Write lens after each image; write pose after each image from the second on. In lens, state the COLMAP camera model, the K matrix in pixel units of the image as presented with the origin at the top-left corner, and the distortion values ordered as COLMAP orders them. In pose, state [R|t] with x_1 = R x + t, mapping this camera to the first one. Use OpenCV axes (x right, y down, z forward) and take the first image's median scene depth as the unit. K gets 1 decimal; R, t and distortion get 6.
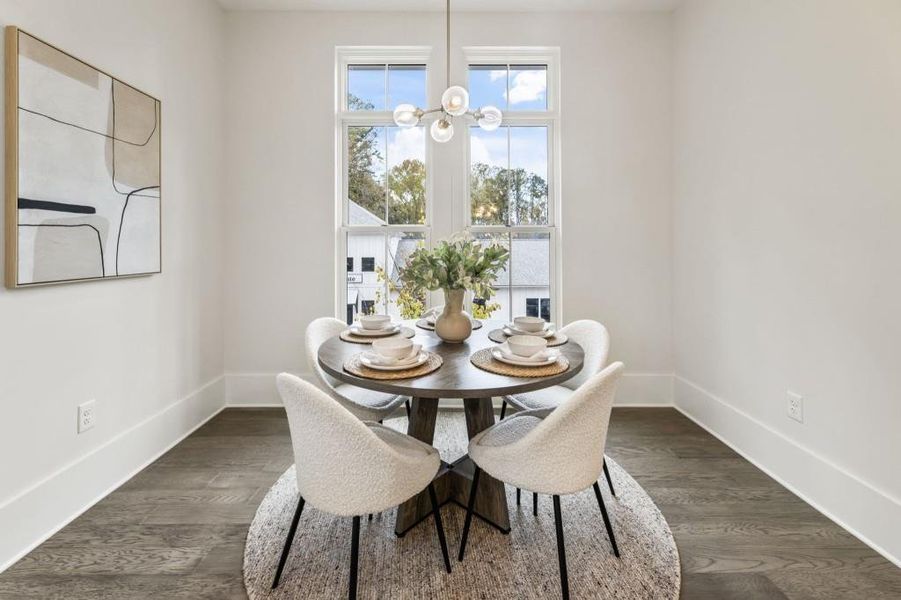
lens RADIAL K [[374.8, 0, 450.4], [0, 374.8, 245.5], [0, 0, 1]] dist [-0.001028, -0.000018]
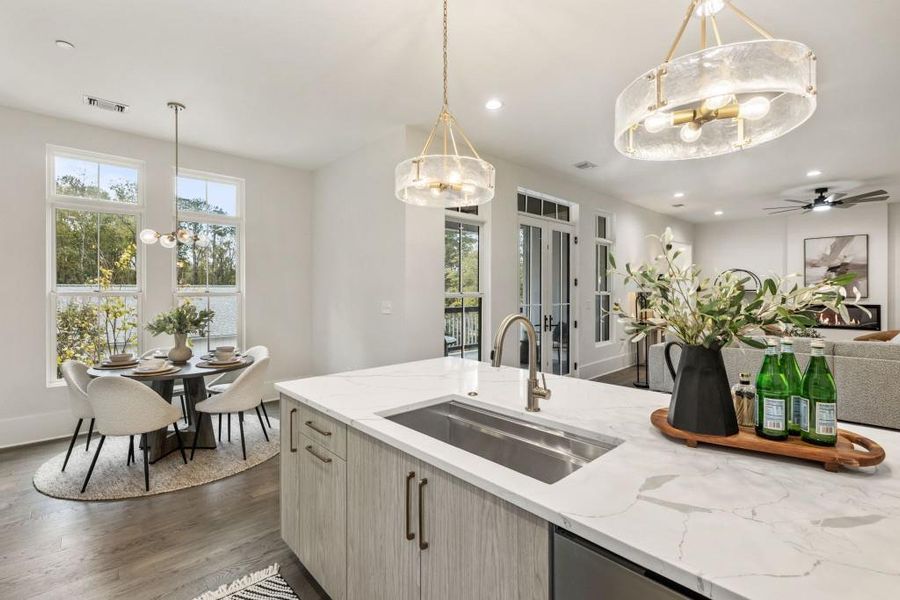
lens RADIAL K [[404.5, 0, 441.6], [0, 404.5, 289.8], [0, 0, 1]] dist [-0.000786, -0.000157]
pose [[0.745325, 0.004223, 0.666687, -0.377310], [-0.003746, 0.999991, -0.002146, -0.103487], [-0.666690, -0.000898, 0.745334, -1.392508]]
